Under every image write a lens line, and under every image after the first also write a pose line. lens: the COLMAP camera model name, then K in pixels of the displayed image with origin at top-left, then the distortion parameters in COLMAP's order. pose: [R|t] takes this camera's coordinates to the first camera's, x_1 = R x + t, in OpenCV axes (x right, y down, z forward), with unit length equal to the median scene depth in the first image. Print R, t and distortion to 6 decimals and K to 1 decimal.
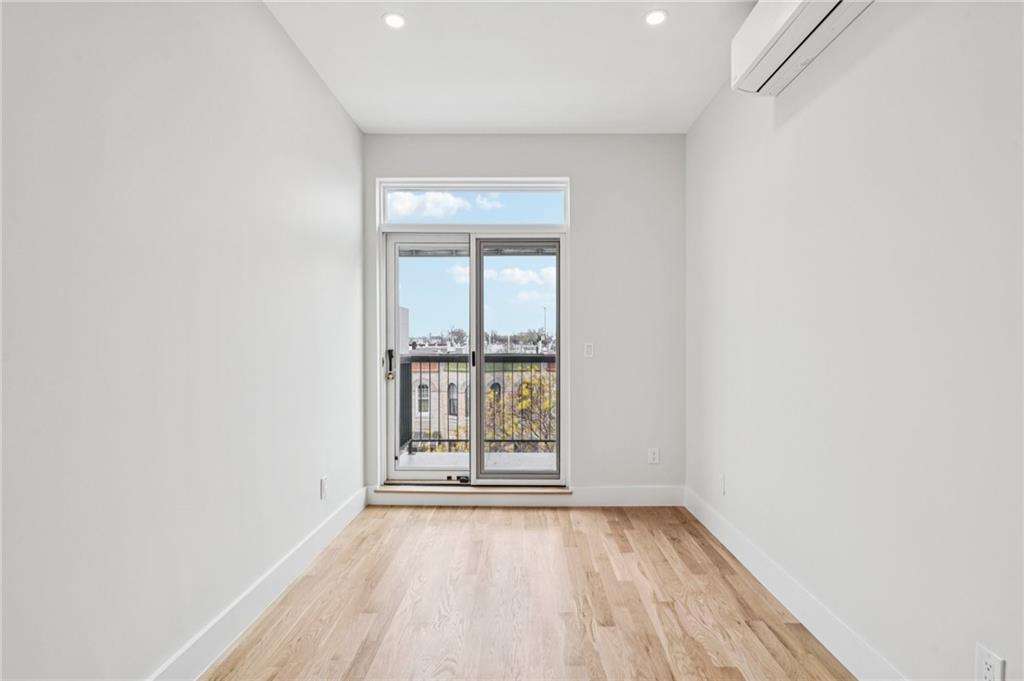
lens RADIAL K [[533.2, 0, 513.3], [0, 533.2, 354.7], [0, 0, 1]] dist [-0.001552, -0.000096]
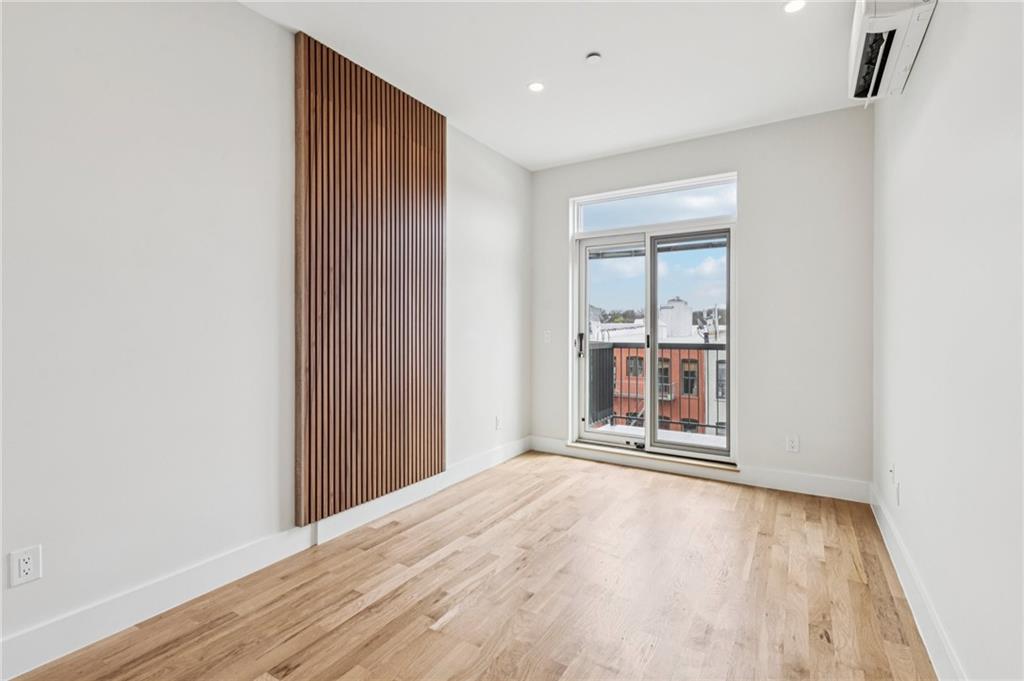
lens RADIAL K [[466.5, 0, 512.5], [0, 466.5, 333.7], [0, 0, 1]] dist [0.000711, -0.000034]
pose [[0.857646, 0.003769, -0.514227, 0.193570], [-0.013161, 0.999806, -0.014622, 0.008826], [0.514072, 0.019308, 0.857530, -0.019643]]
